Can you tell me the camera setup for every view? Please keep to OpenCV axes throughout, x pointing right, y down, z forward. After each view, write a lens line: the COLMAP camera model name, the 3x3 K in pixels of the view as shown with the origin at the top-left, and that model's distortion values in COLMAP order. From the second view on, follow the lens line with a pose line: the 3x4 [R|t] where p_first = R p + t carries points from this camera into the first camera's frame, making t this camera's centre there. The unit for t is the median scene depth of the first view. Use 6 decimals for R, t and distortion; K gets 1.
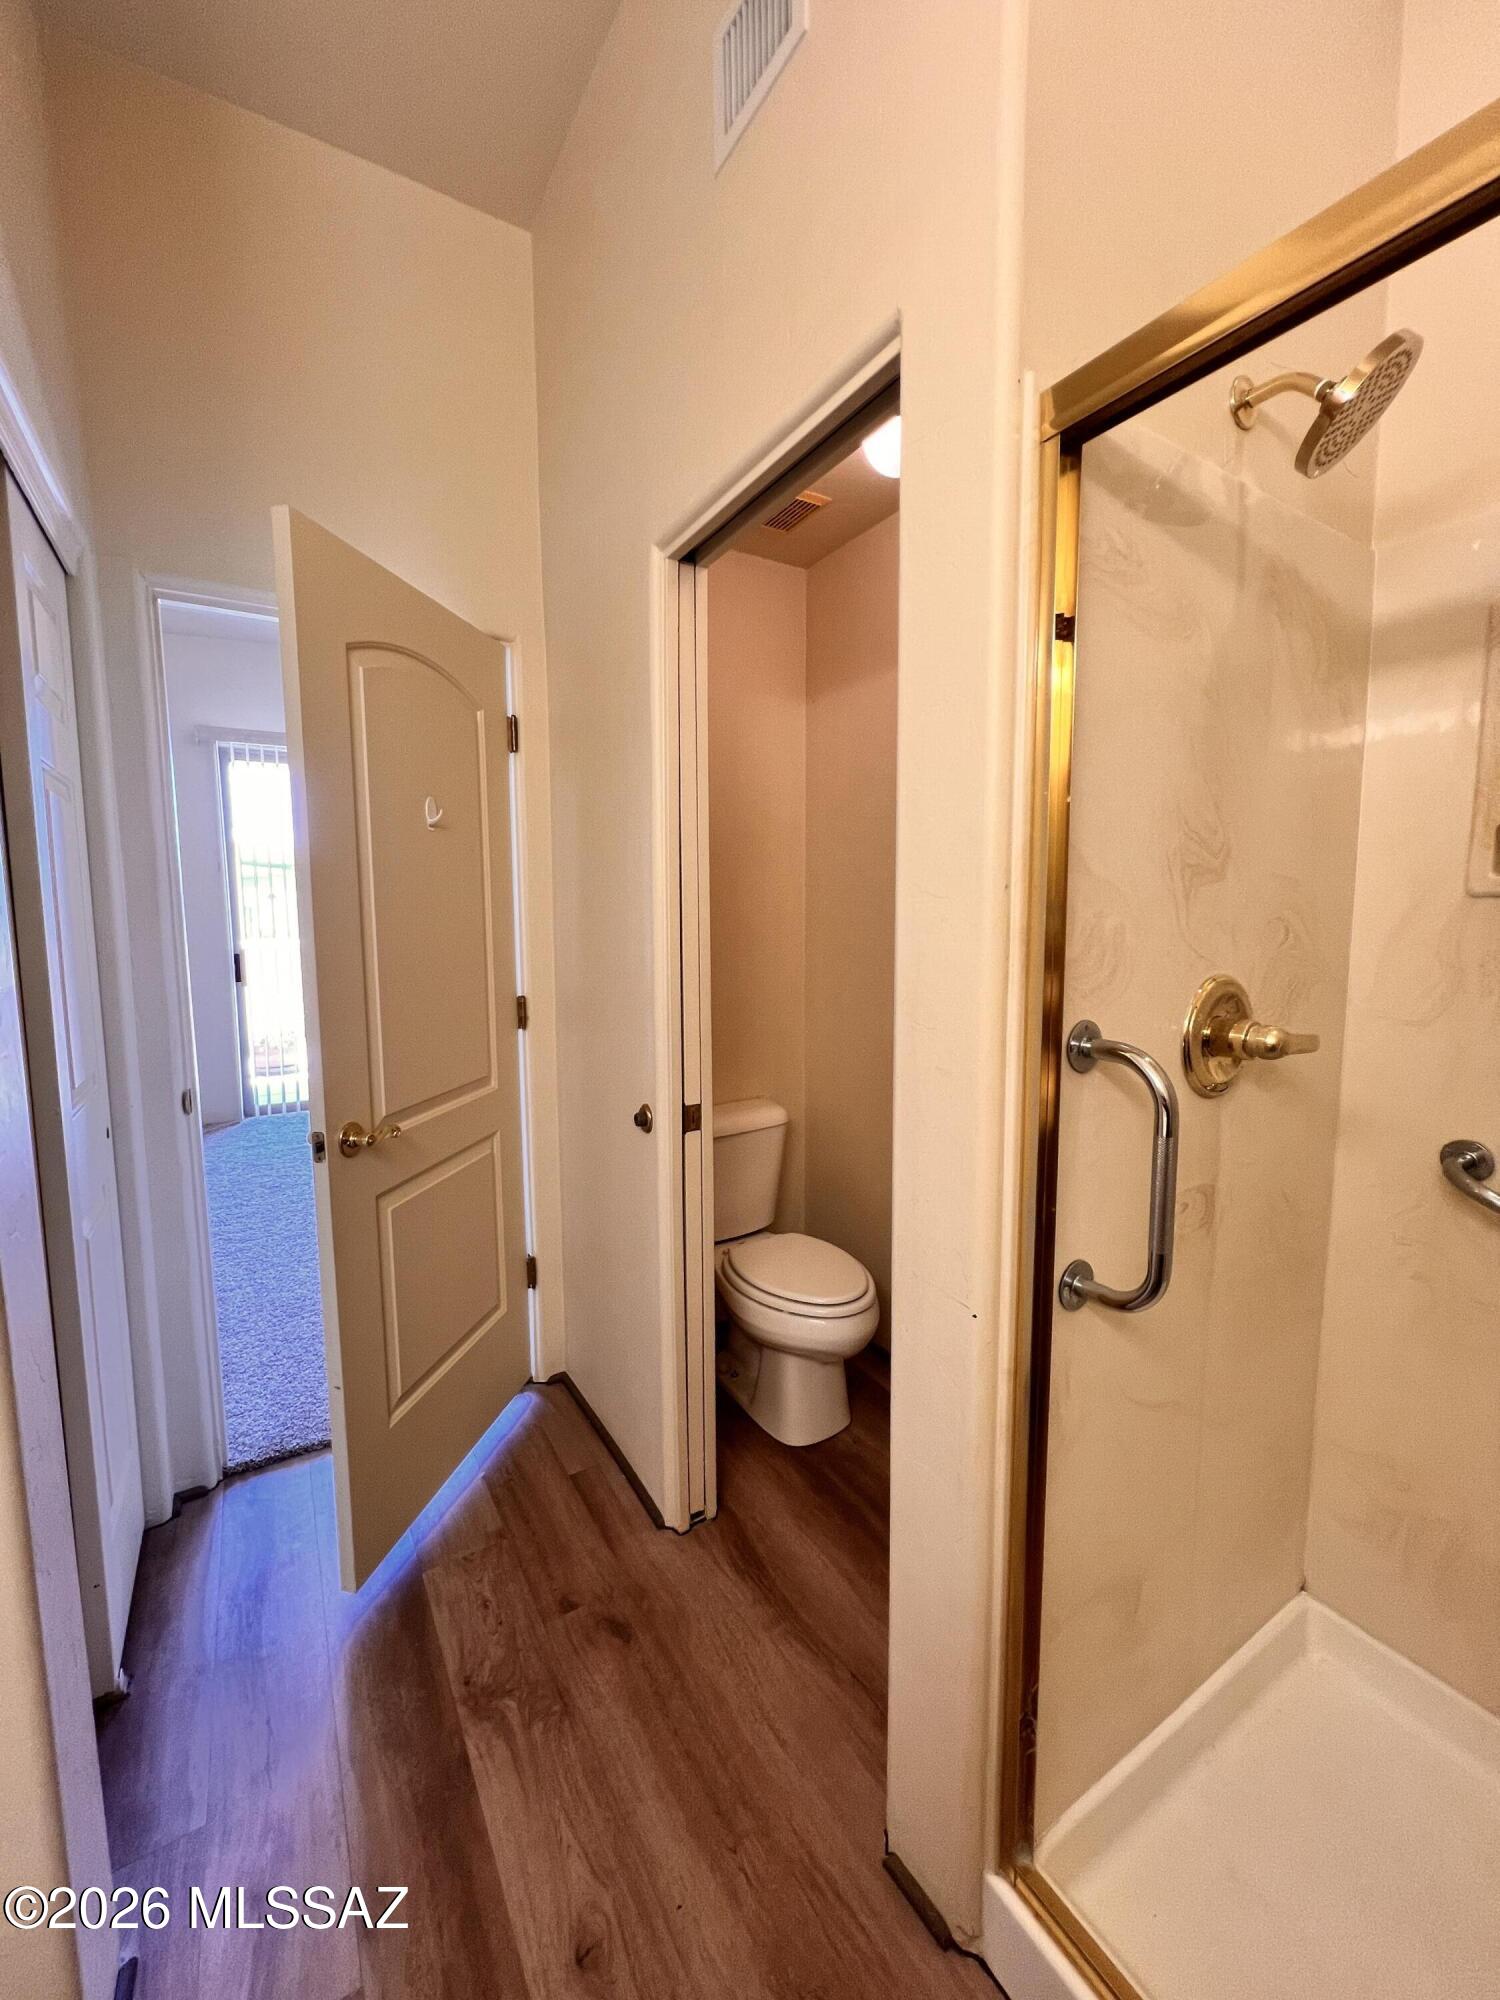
lens RADIAL K [[798.9, 0, 755.2], [0, 798.9, 996.8], [0, 0, 1]] dist [-0.000320, -0.000187]
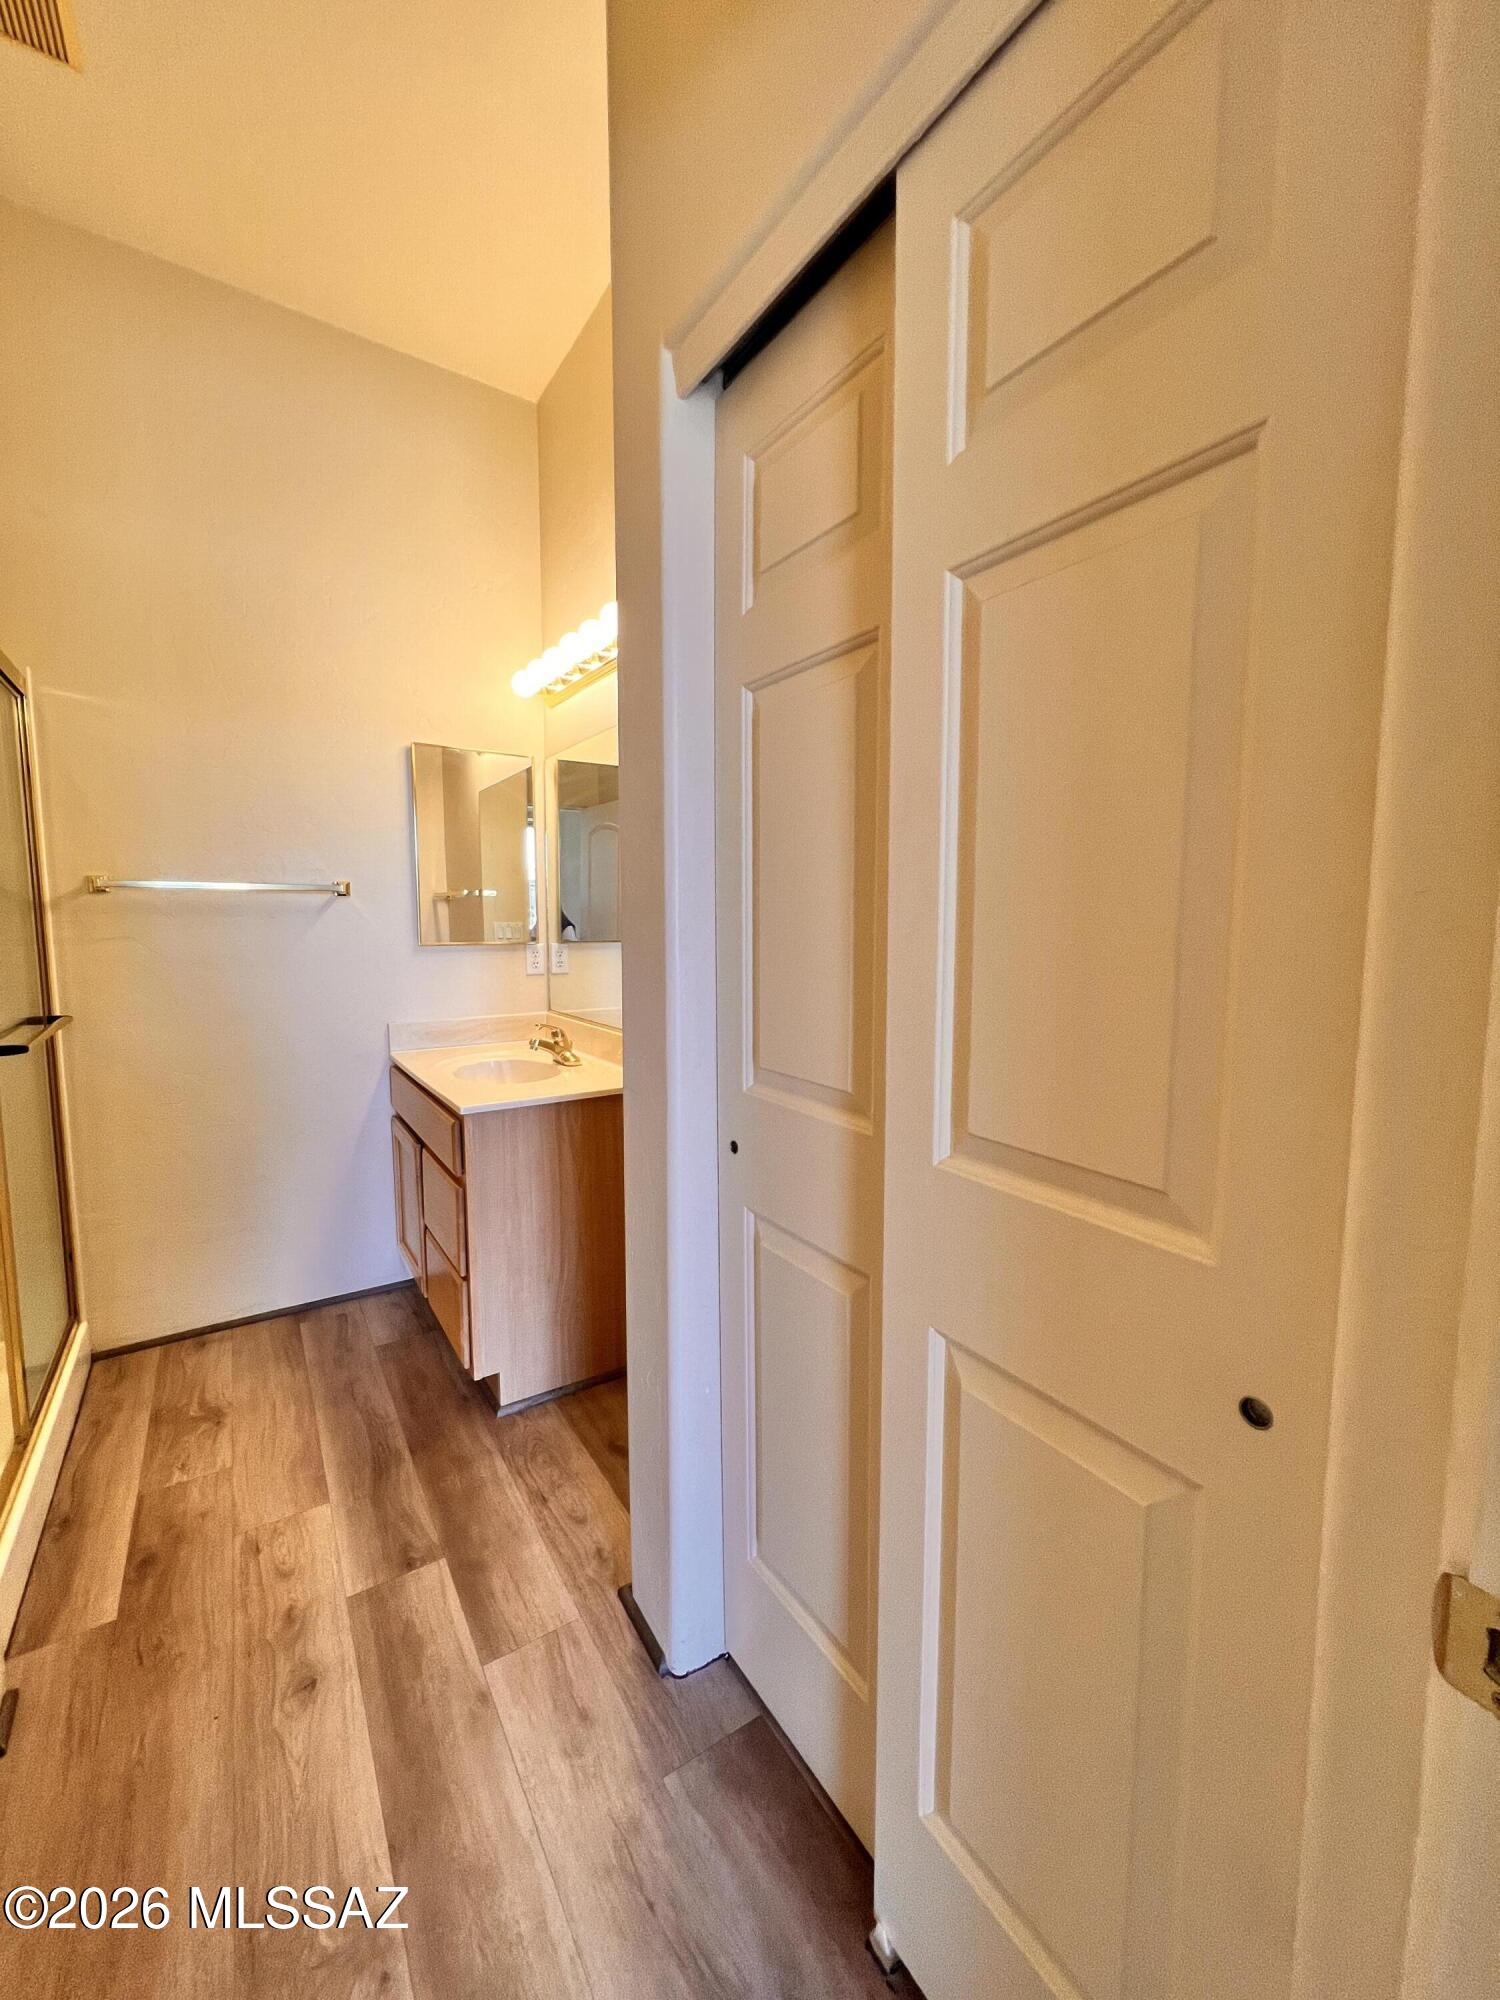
lens RADIAL K [[798.9, 0, 754.1], [0, 798.9, 998.3], [0, 0, 1]] dist [-0.000320, -0.000187]
pose [[-0.999798, 0.003588, -0.019796, -0.804618], [-0.000639, 0.977810, 0.209491, -0.120389], [0.020109, 0.209461, -0.977610, 1.809904]]
